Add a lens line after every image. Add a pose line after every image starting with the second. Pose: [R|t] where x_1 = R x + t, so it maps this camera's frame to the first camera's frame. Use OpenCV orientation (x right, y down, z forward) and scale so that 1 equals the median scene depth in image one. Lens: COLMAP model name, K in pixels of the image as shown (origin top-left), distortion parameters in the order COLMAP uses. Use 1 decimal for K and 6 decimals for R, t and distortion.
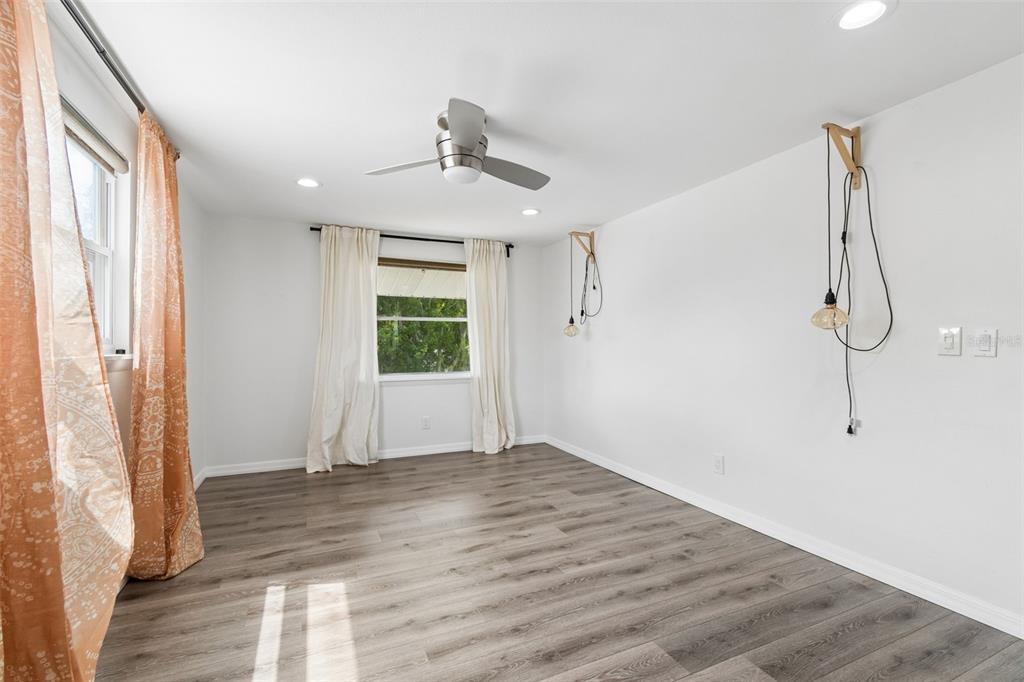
lens RADIAL K [[454.4, 0, 512.2], [0, 454.4, 341.0], [0, 0, 1]] dist [0.000462, -0.000369]
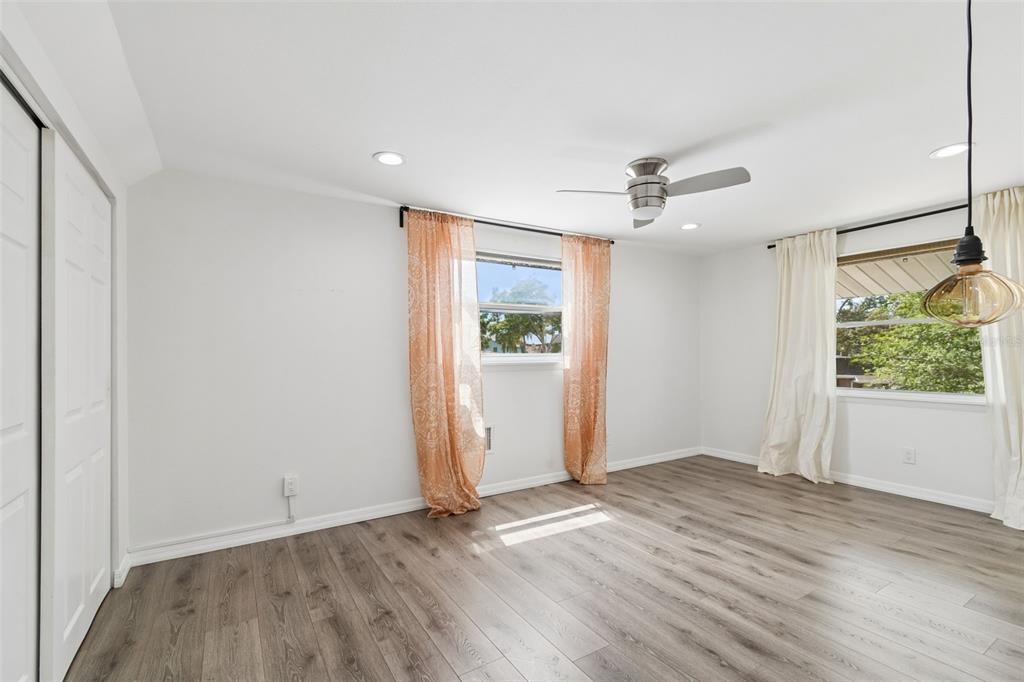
lens RADIAL K [[454.4, 0, 524.9], [0, 454.4, 352.3], [0, 0, 1]] dist [0.000462, -0.000369]
pose [[0.142859, -0.004676, -0.989732, 0.924531], [0.013442, 0.999906, -0.002783, -0.004310], [0.989652, -0.012907, 0.142908, 0.470752]]
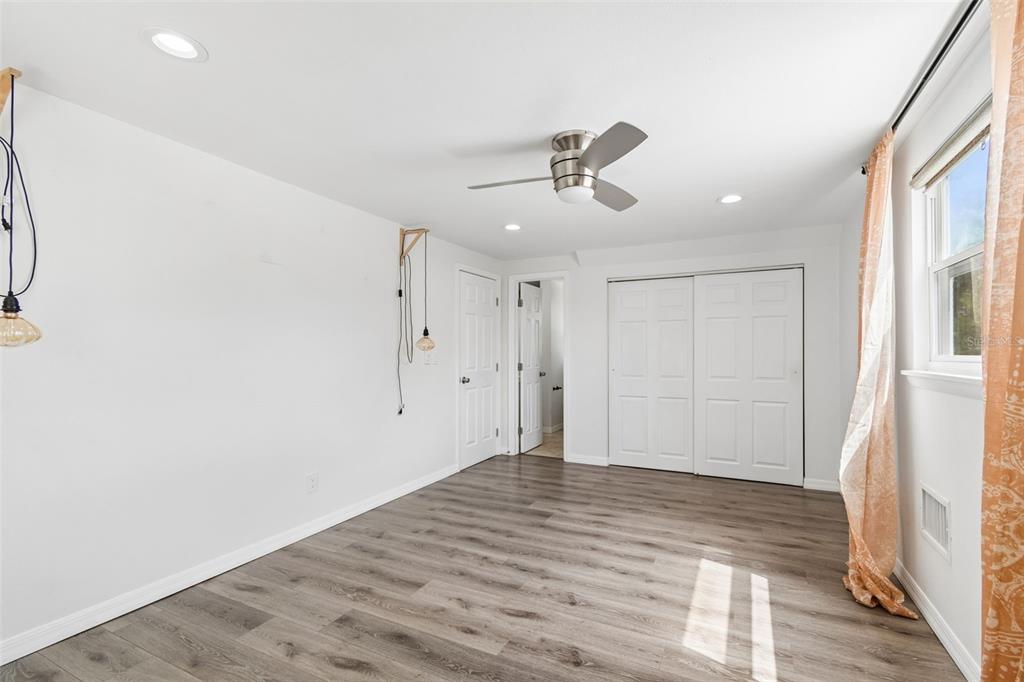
lens RADIAL K [[454.4, 0, 531.8], [0, 454.4, 354.7], [0, 0, 1]] dist [0.000462, -0.000369]
pose [[-0.651157, -0.000660, 0.758943, -0.741399], [-0.003206, 0.999993, -0.001882, -0.006649], [-0.758936, -0.003658, -0.651155, 1.579875]]
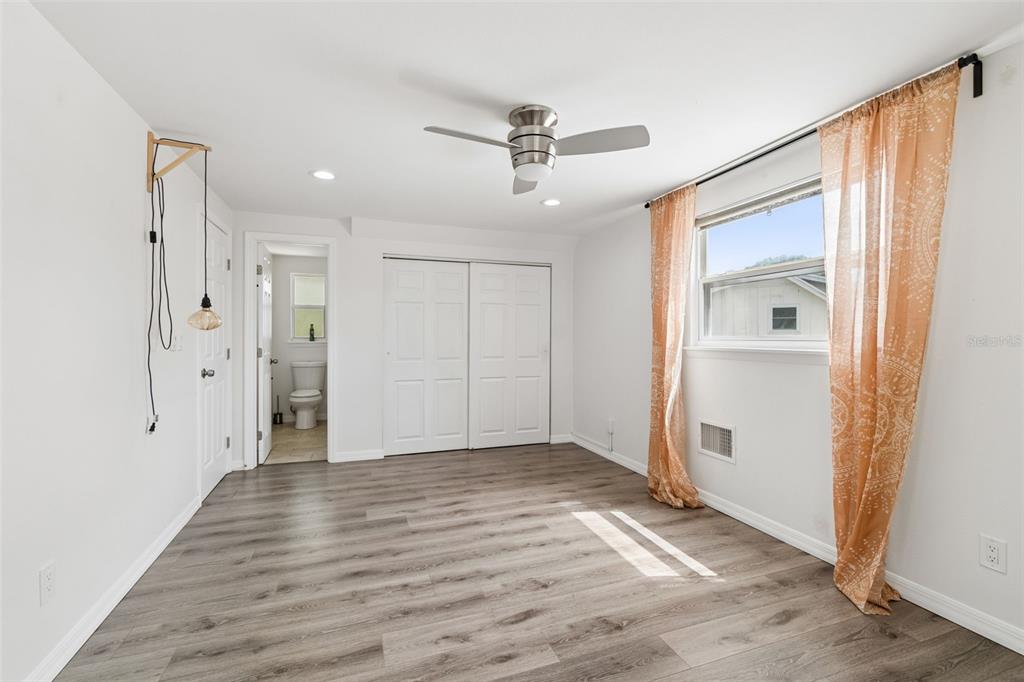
lens RADIAL K [[454.4, 0, 523.7], [0, 454.4, 343.1], [0, 0, 1]] dist [0.000462, -0.000369]
pose [[-0.998181, 0.000023, 0.060286, -0.135917], [0.000477, 0.999972, 0.007516, -0.000814], [-0.060284, 0.007531, -0.998153, 1.816789]]
